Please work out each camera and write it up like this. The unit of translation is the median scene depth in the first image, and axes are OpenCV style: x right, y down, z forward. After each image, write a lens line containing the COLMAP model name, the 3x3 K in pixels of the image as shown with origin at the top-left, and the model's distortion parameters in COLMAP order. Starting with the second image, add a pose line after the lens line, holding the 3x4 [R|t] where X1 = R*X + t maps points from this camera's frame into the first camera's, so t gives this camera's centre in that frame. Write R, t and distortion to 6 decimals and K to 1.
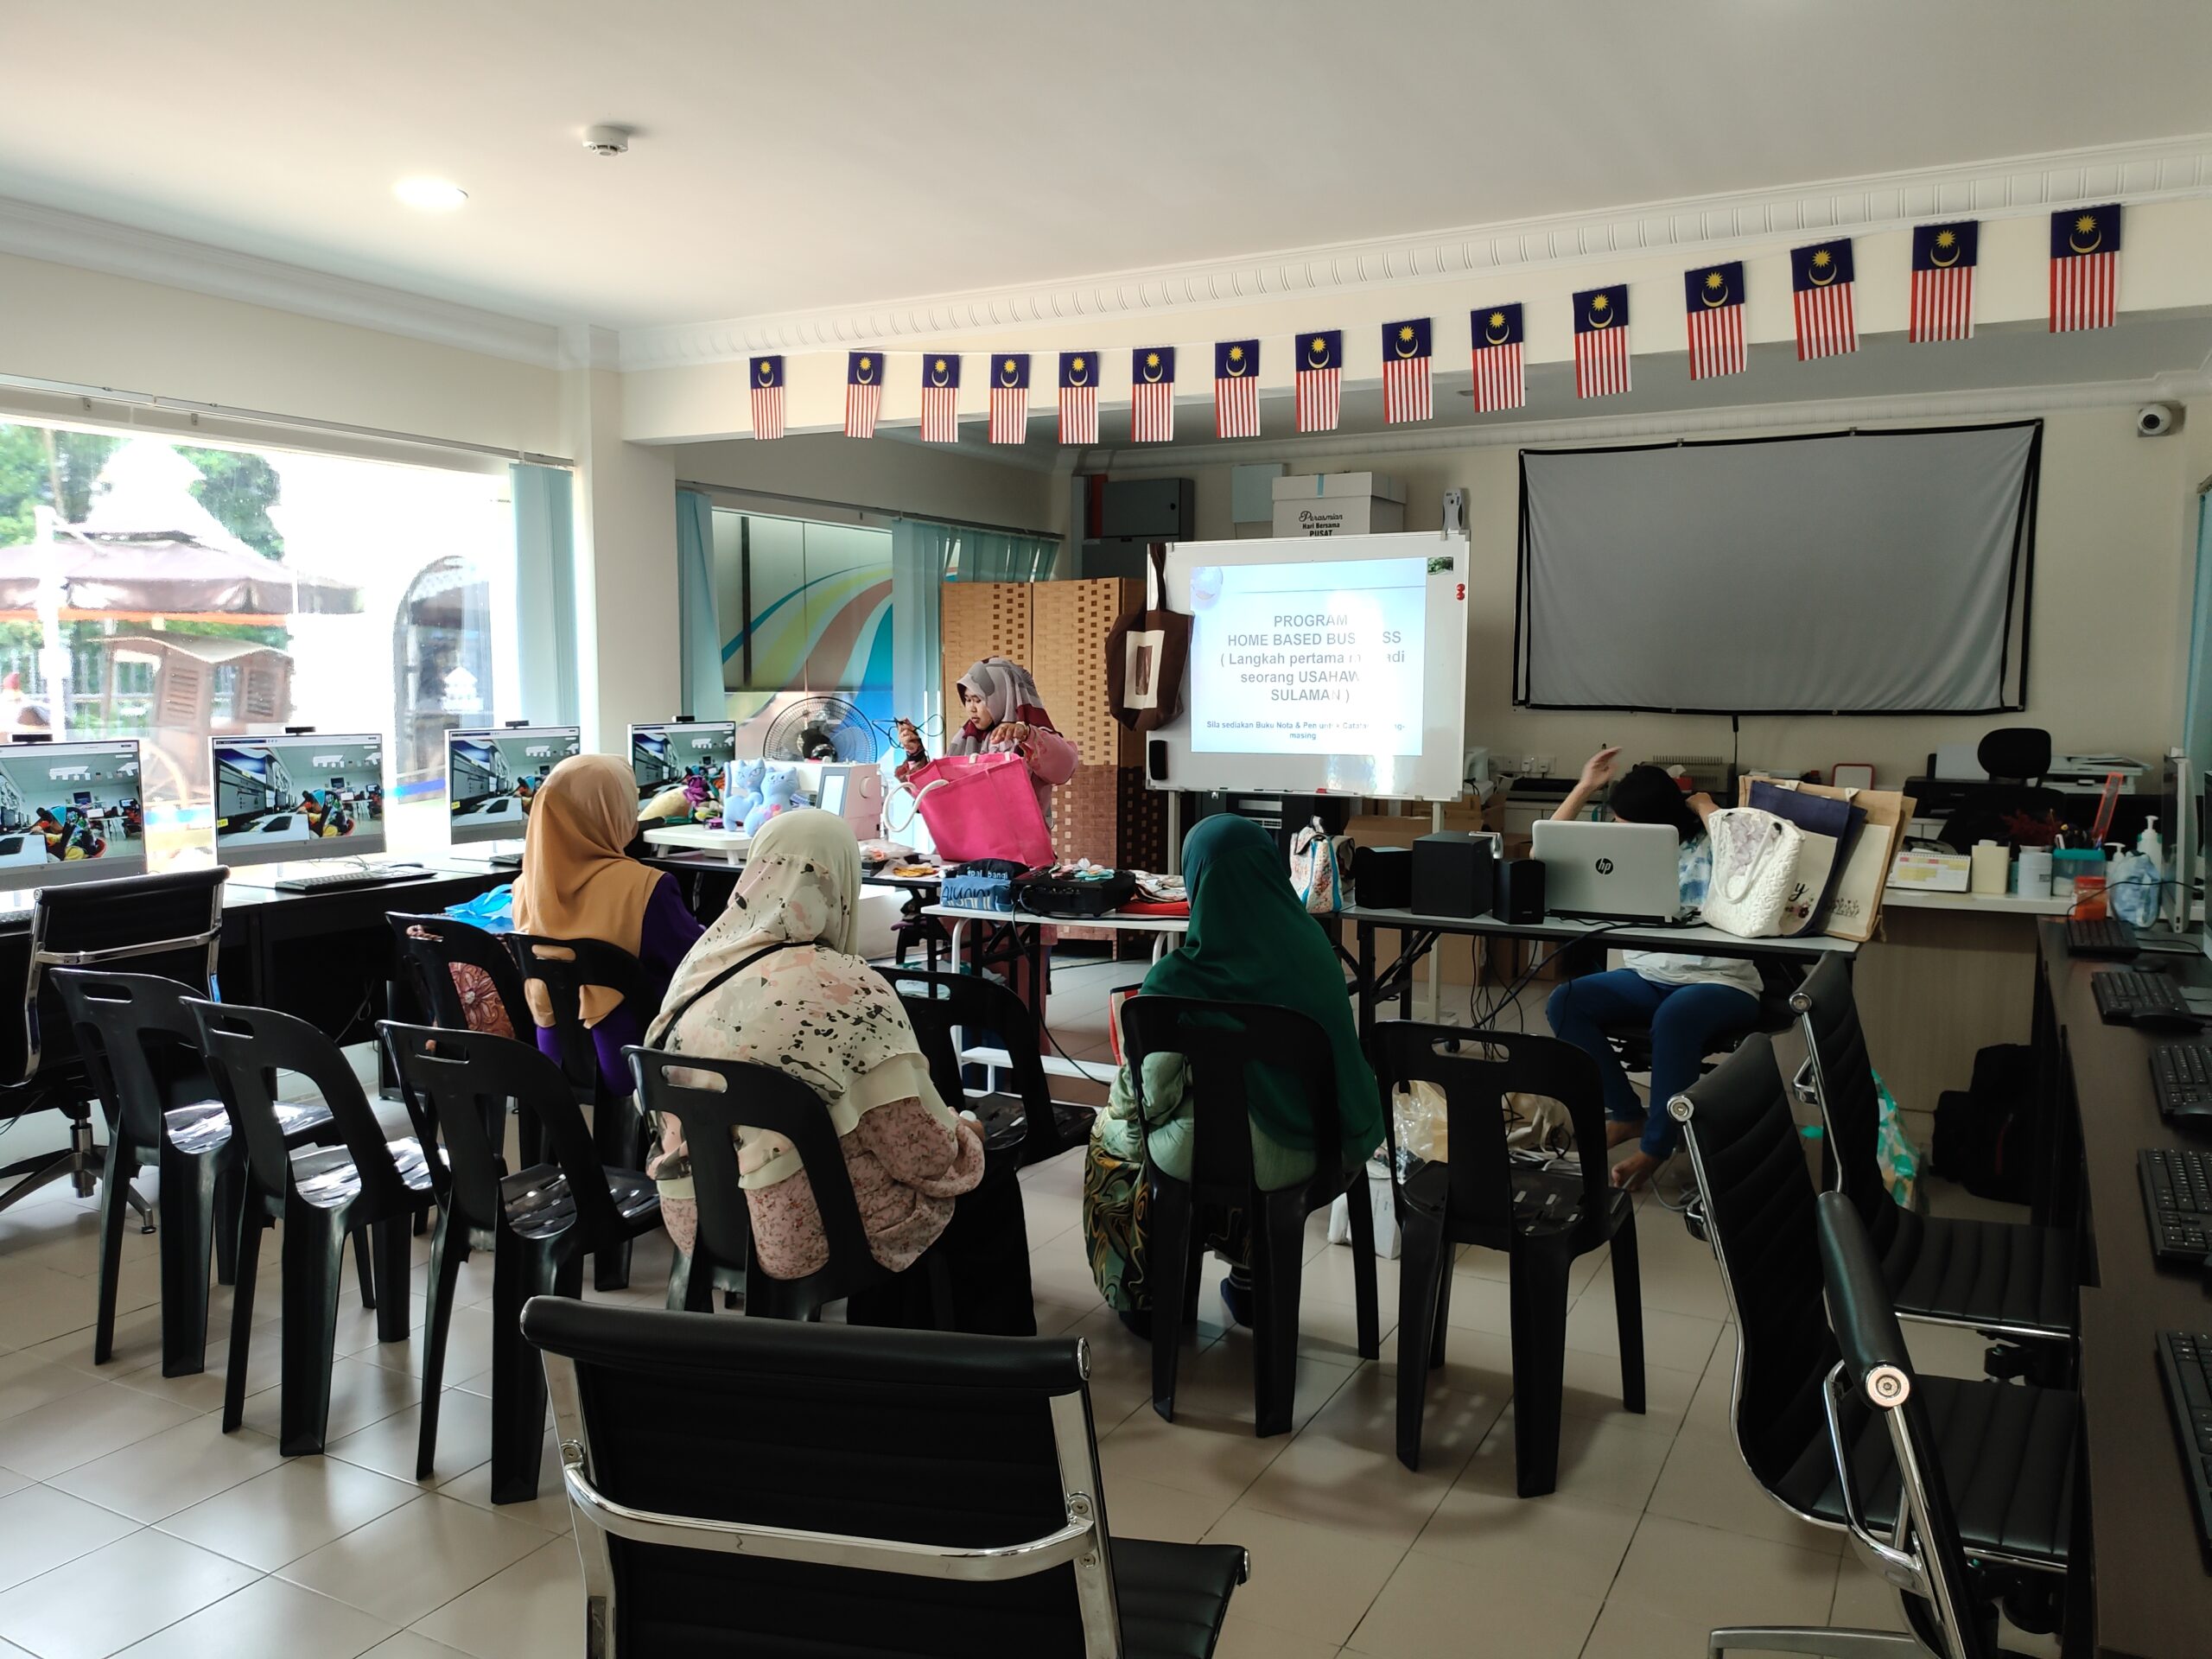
lens RADIAL K [[1827.2, 0, 1108.8], [0, 1827.2, 837.7], [0, 0, 1]] dist [0.028376, -0.022094]
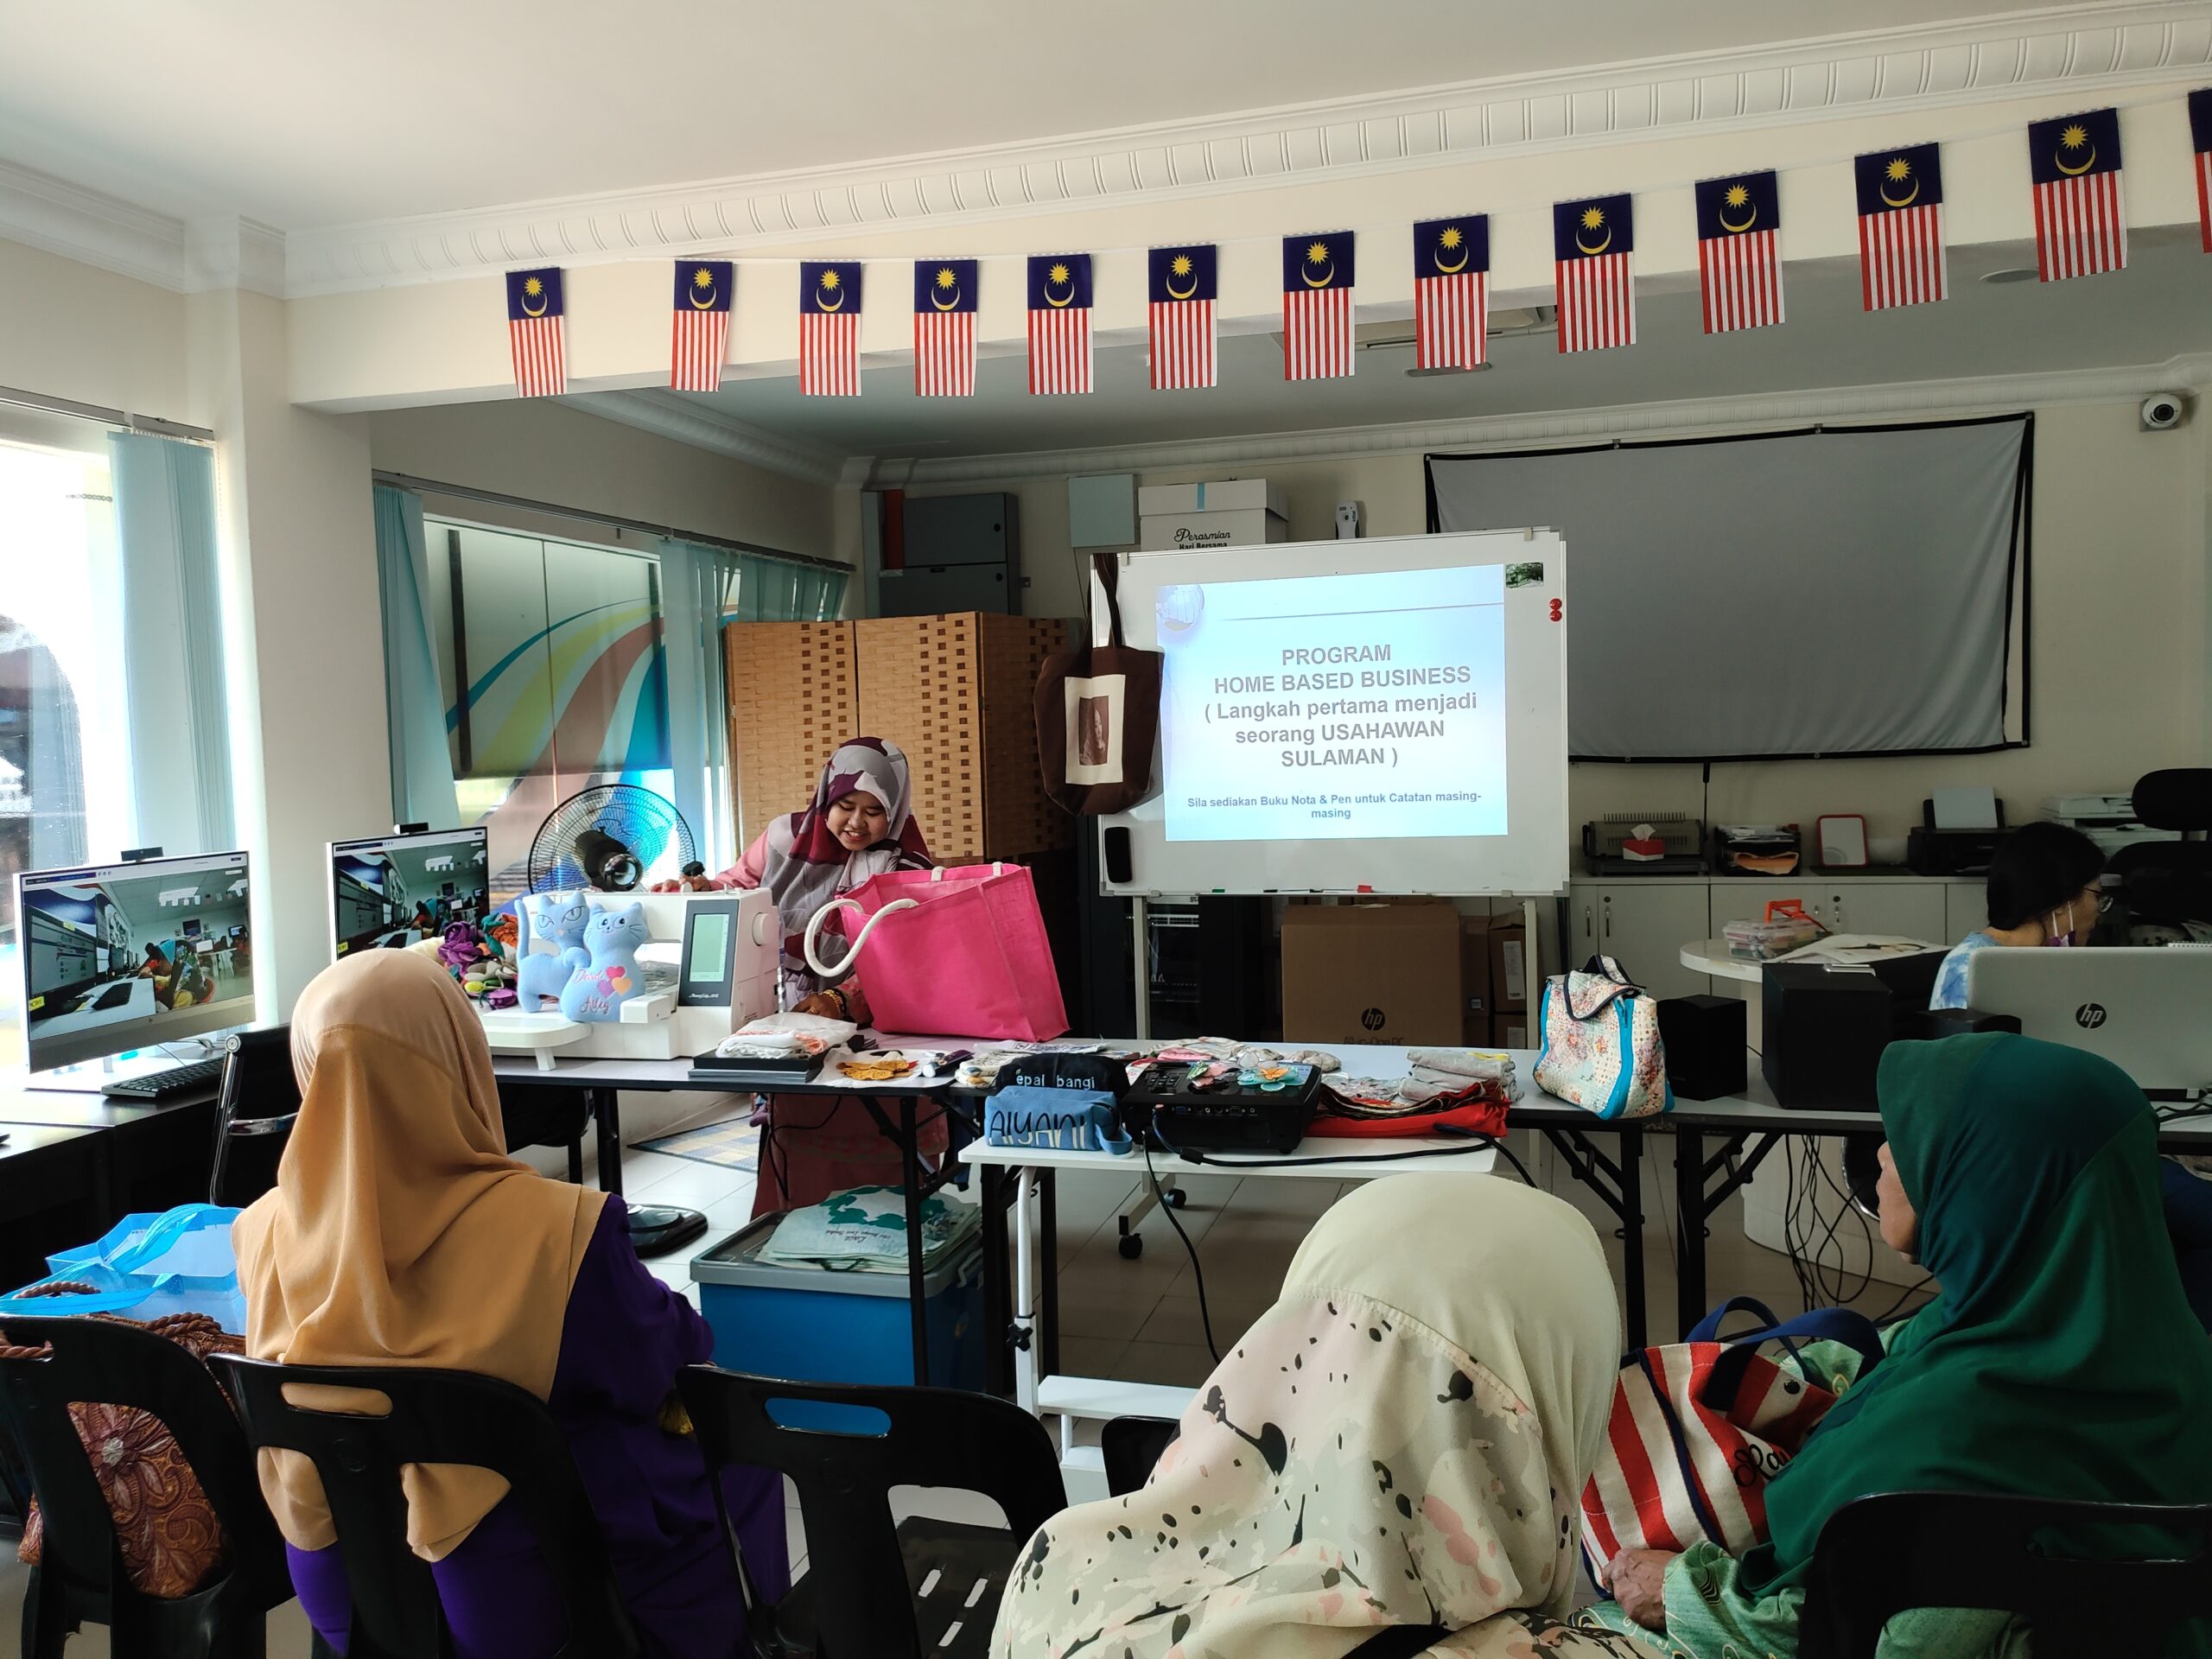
lens RADIAL K [[1765.0, 0, 1122.3], [0, 1765.0, 821.2], [0, 0, 1]] dist [0.036285, -0.066326]
pose [[0.972079, -0.043639, 0.230559, -0.134641], [0.052661, 0.998063, -0.033116, -0.033986], [-0.228667, 0.044333, 0.972495, 0.338575]]
